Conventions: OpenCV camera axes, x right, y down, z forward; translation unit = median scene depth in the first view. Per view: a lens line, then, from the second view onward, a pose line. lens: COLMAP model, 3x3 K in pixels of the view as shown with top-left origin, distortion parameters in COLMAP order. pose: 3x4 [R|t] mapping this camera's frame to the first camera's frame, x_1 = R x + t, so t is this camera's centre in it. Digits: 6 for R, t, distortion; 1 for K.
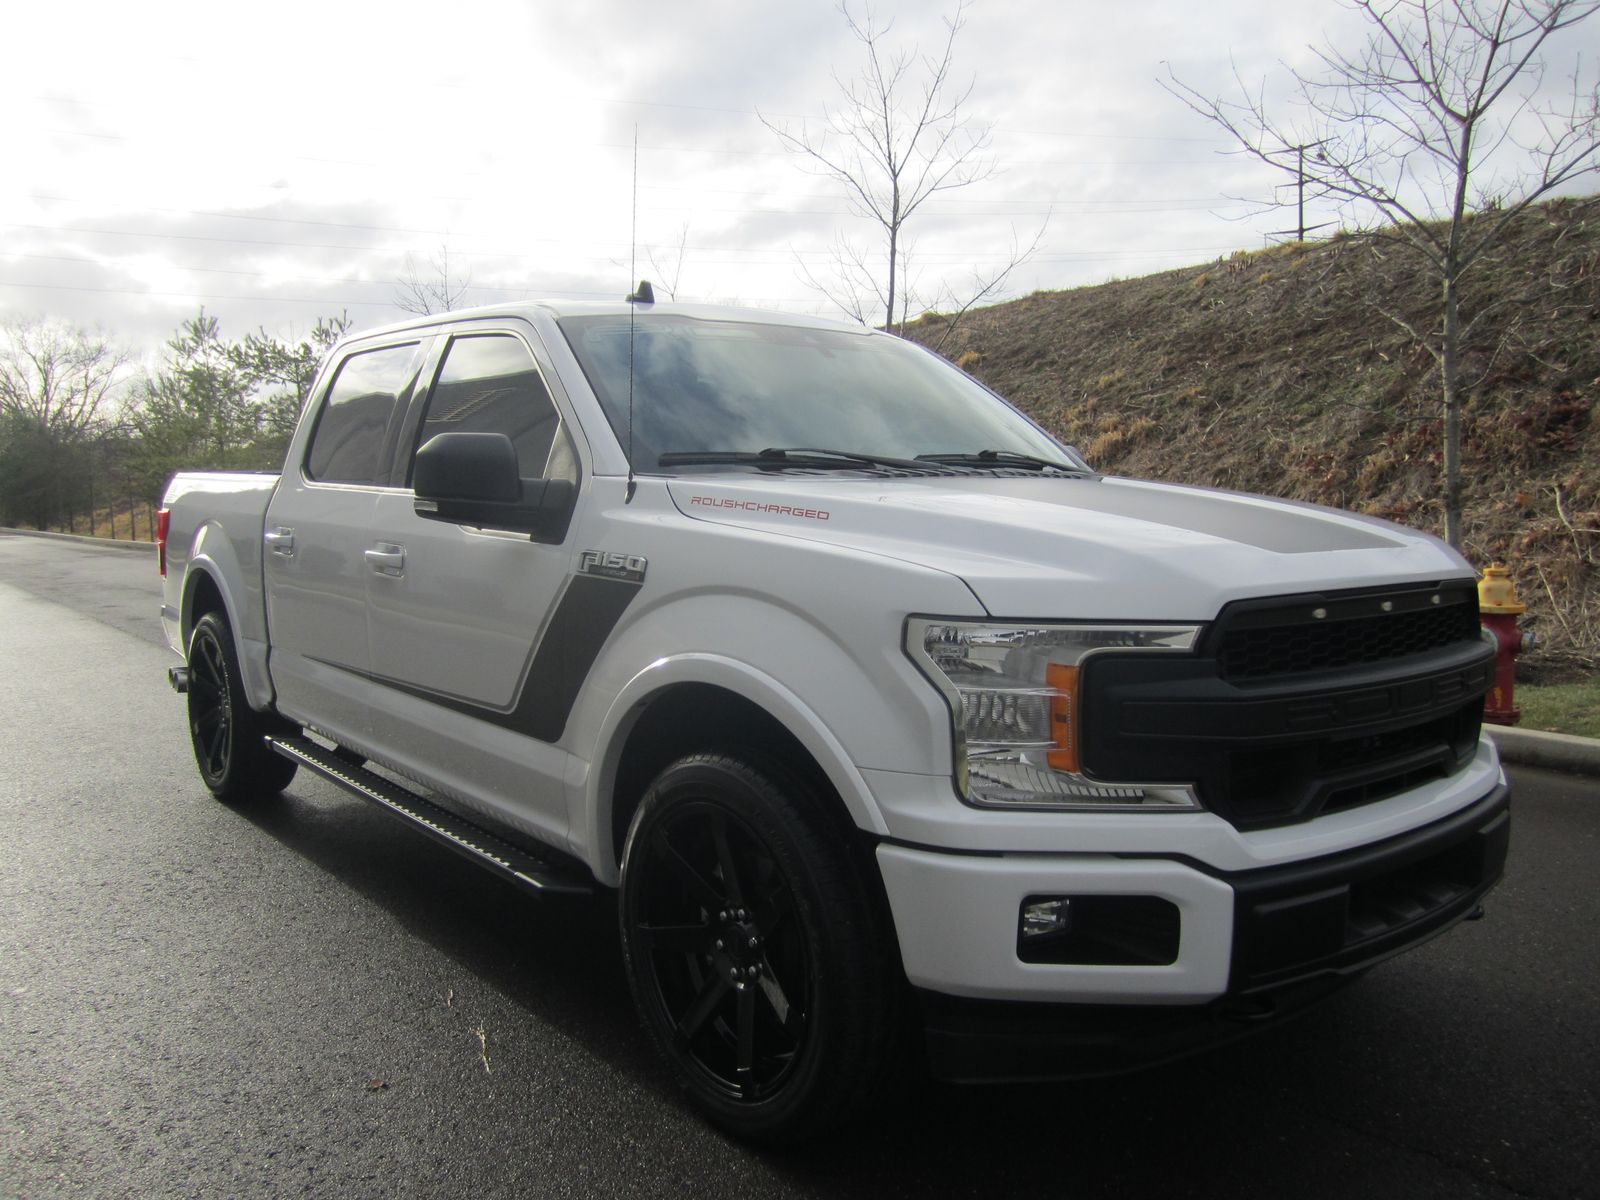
lens RADIAL K [[1317.4, 0, 802.7], [0, 1317.4, 602.4], [0, 0, 1]] dist [-0.056944, 0.013729]
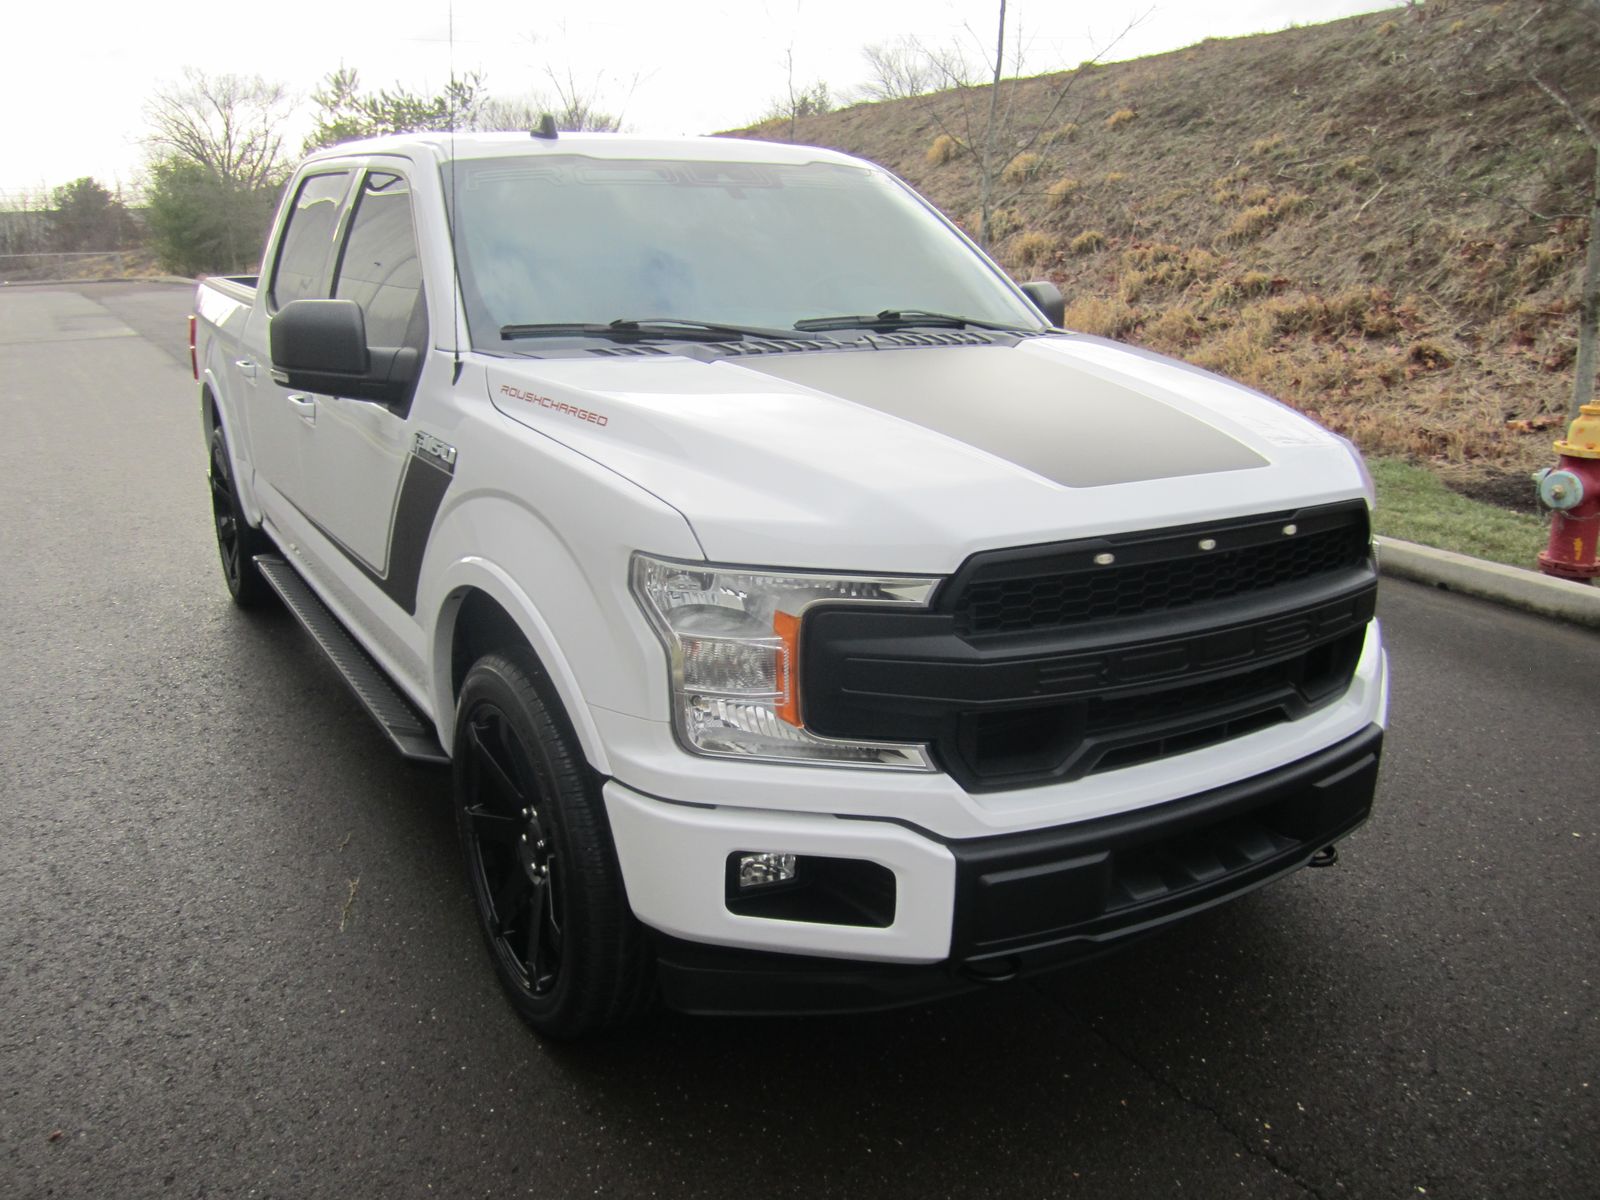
lens RADIAL K [[1334.7, 0, 791.3], [0, 1334.7, 602.4], [0, 0, 1]] dist [-0.095887, 0.081456]
pose [[0.990494, 0.047659, -0.129037, 0.069274], [-0.023365, 0.982721, 0.183612, -0.028950], [0.135558, -0.178851, 0.974493, 0.016779]]
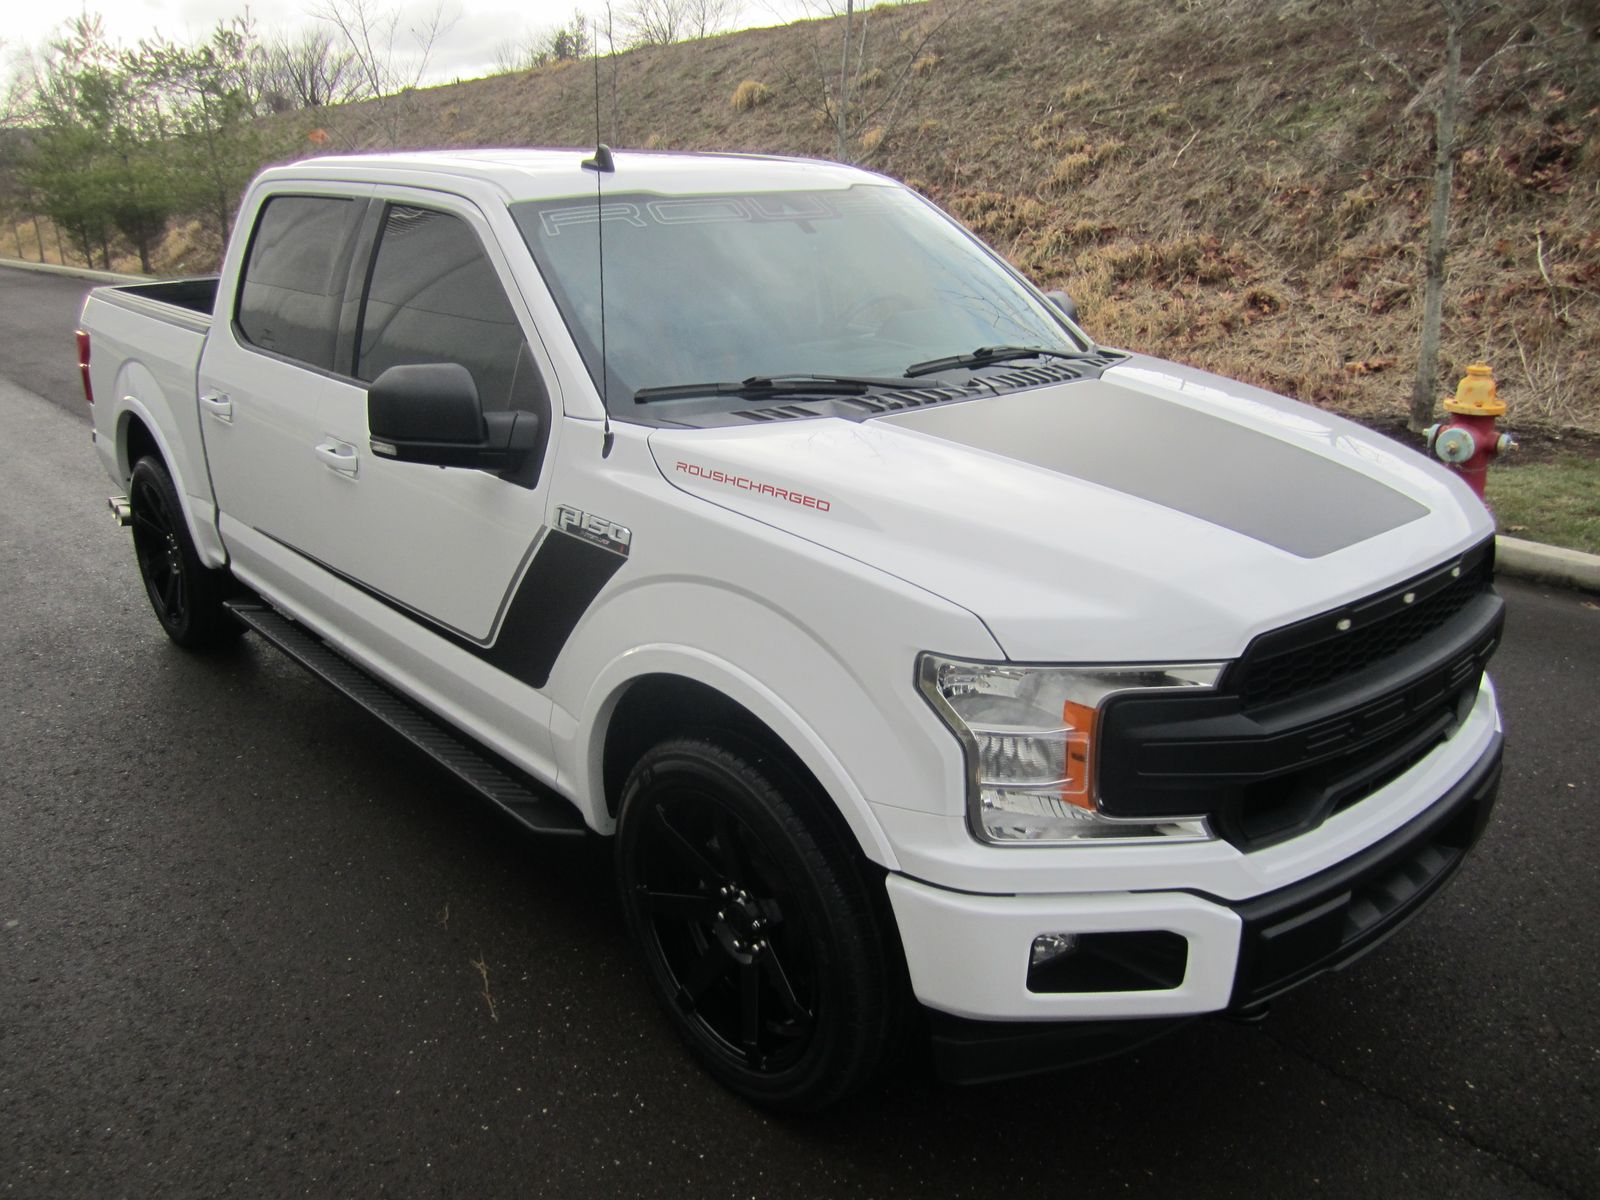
lens RADIAL K [[1325.9, 0, 797.1], [0, 1325.9, 605.1], [0, 0, 1]] dist [-0.079314, 0.053727]
pose [[0.999249, -0.018983, 0.033779, -0.008917], [0.010669, 0.972867, 0.231119, -0.053390], [-0.037249, -0.230585, 0.972339, 0.018424]]
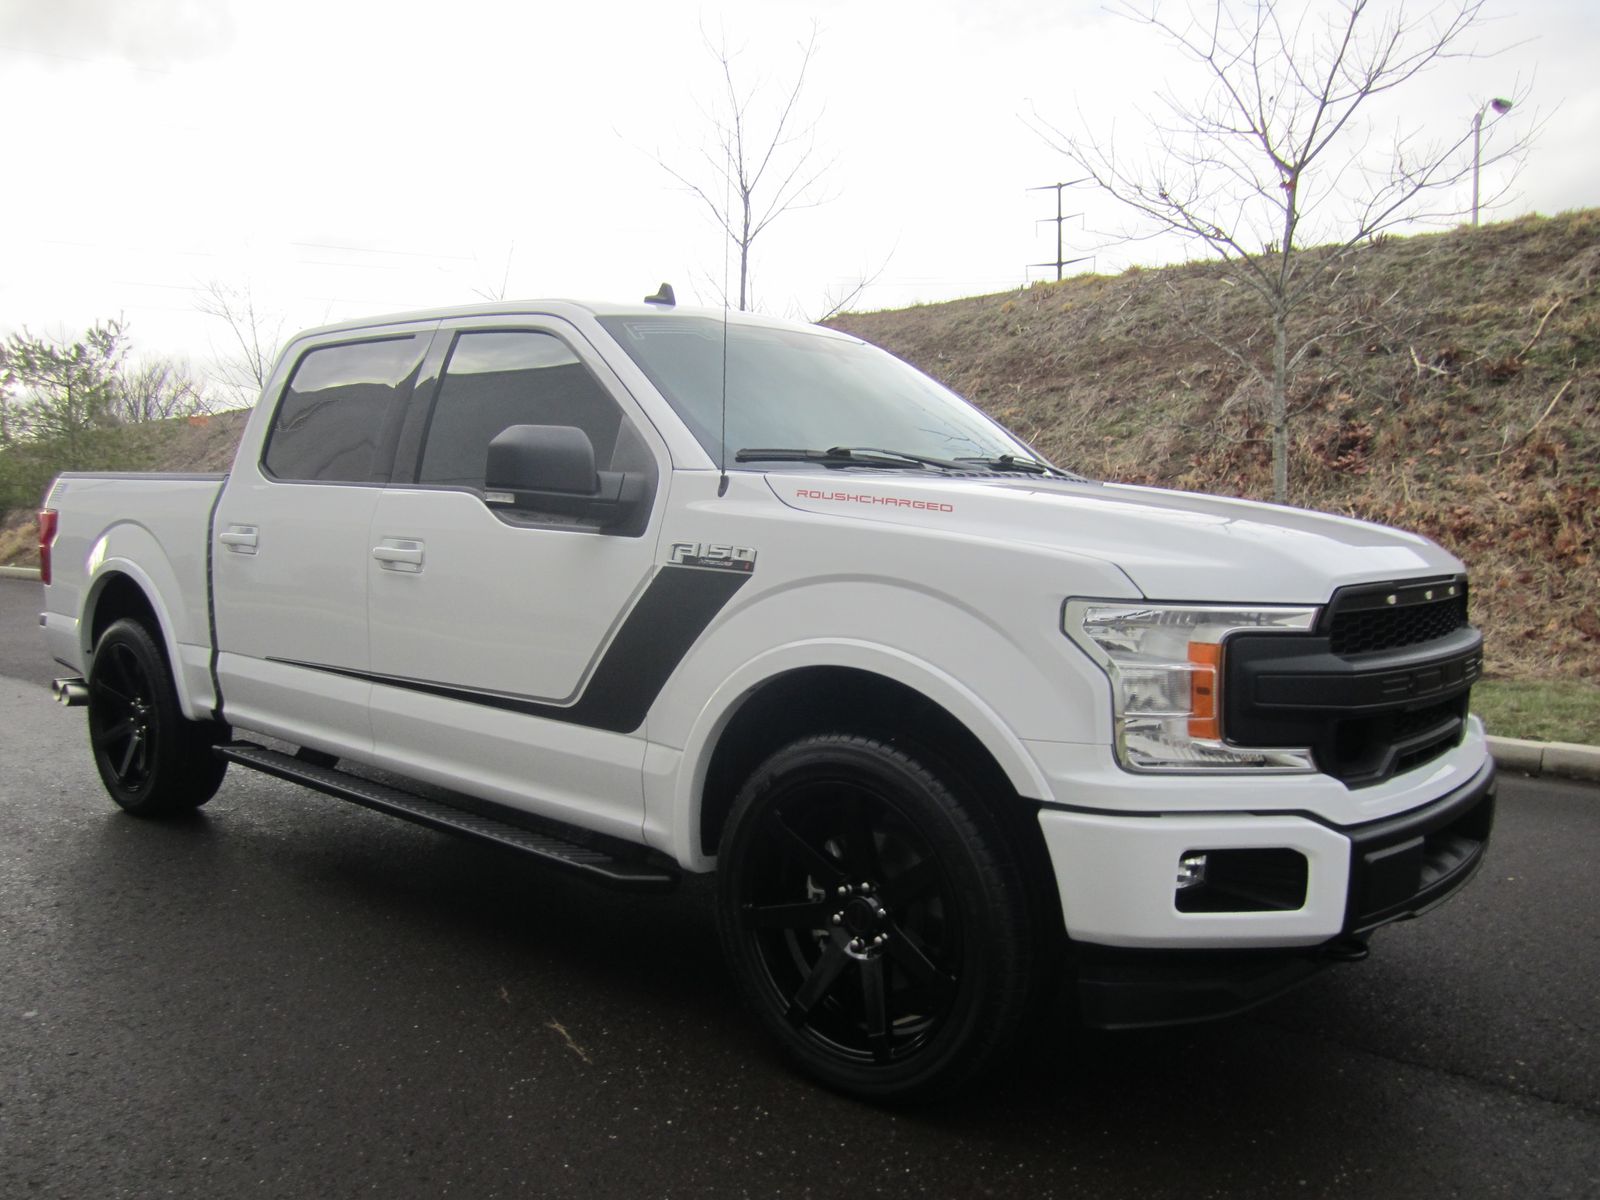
lens RADIAL K [[1319.7, 0, 802.5], [0, 1319.7, 606.4], [0, 0, 1]] dist [-0.074868, 0.039579]
pose [[0.985011, -0.000952, 0.172489, -0.070299], [0.002754, 0.999944, -0.010211, 0.005870], [-0.172470, 0.010533, 0.984958, -0.006573]]
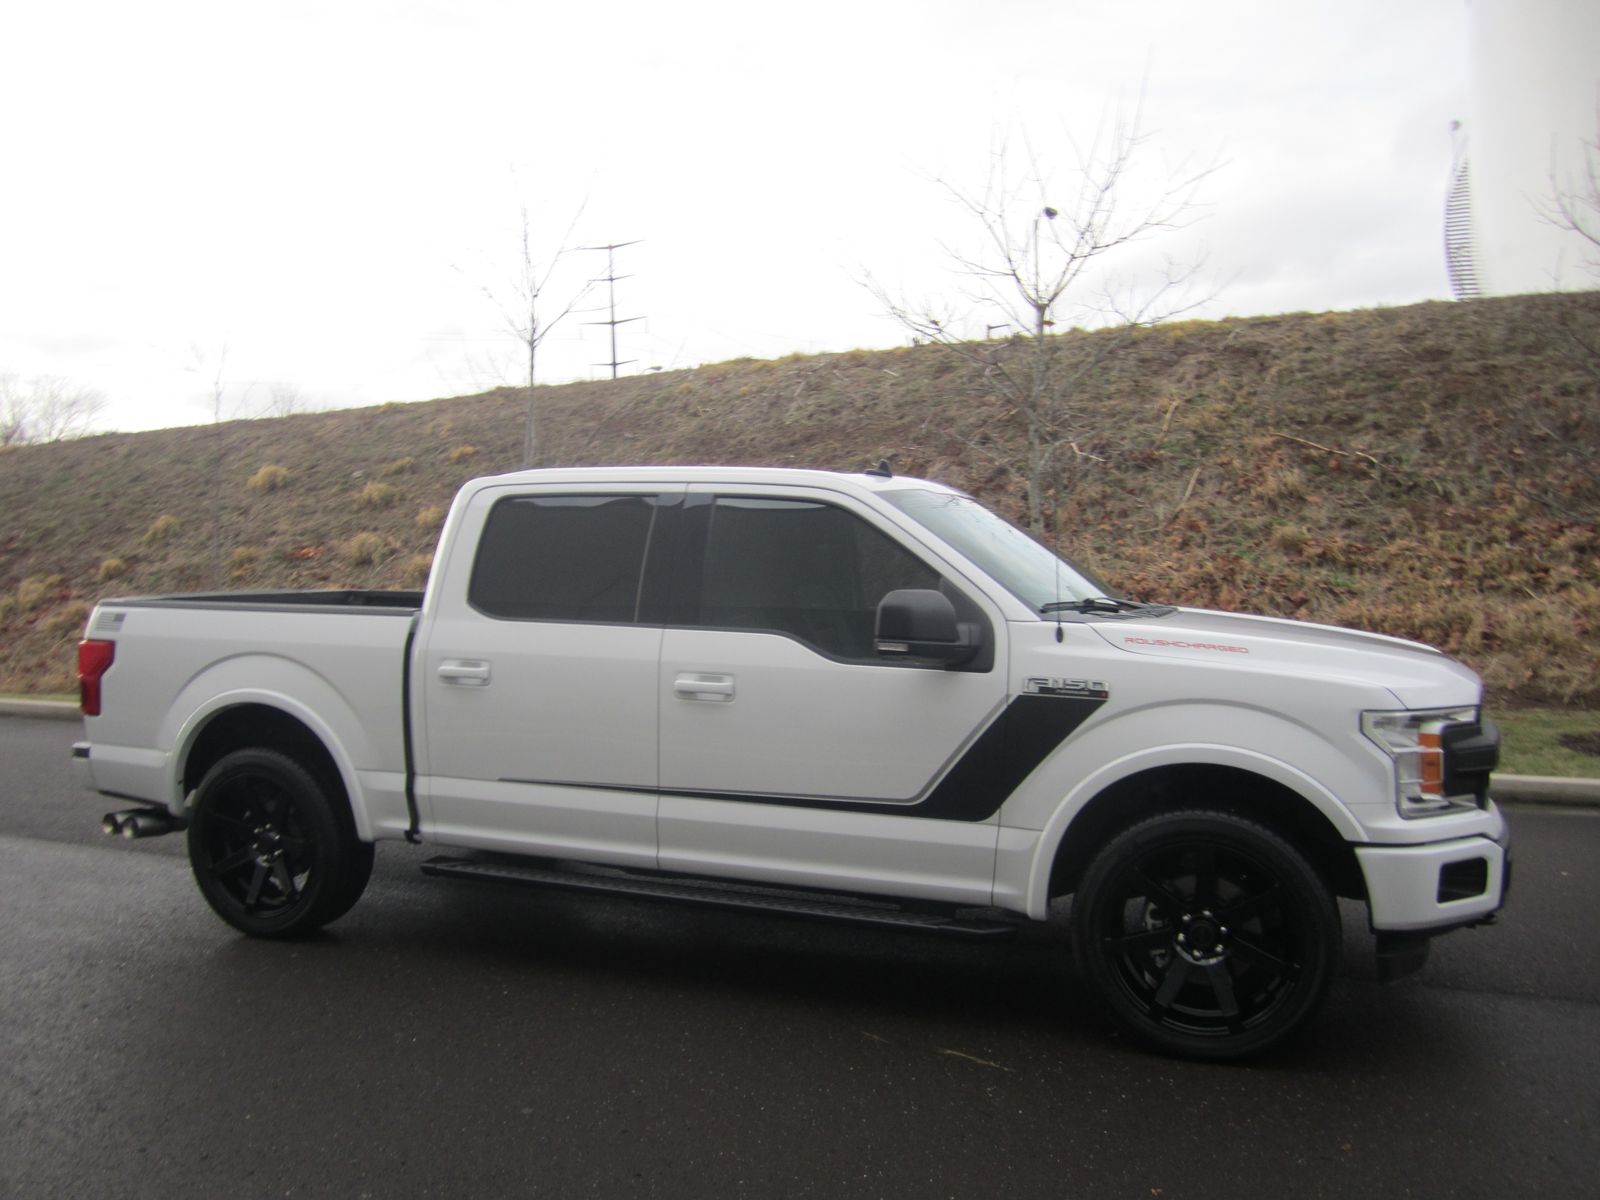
lens RADIAL K [[1301.3, 0, 802.3], [0, 1301.3, 629.9], [0, 0, 1]] dist [-0.057787, 0.010602]
pose [[0.872321, -0.036012, 0.487605, -0.296738], [0.053075, 0.998365, -0.021217, -0.021190], [-0.486044, 0.044388, 0.872807, -0.021580]]
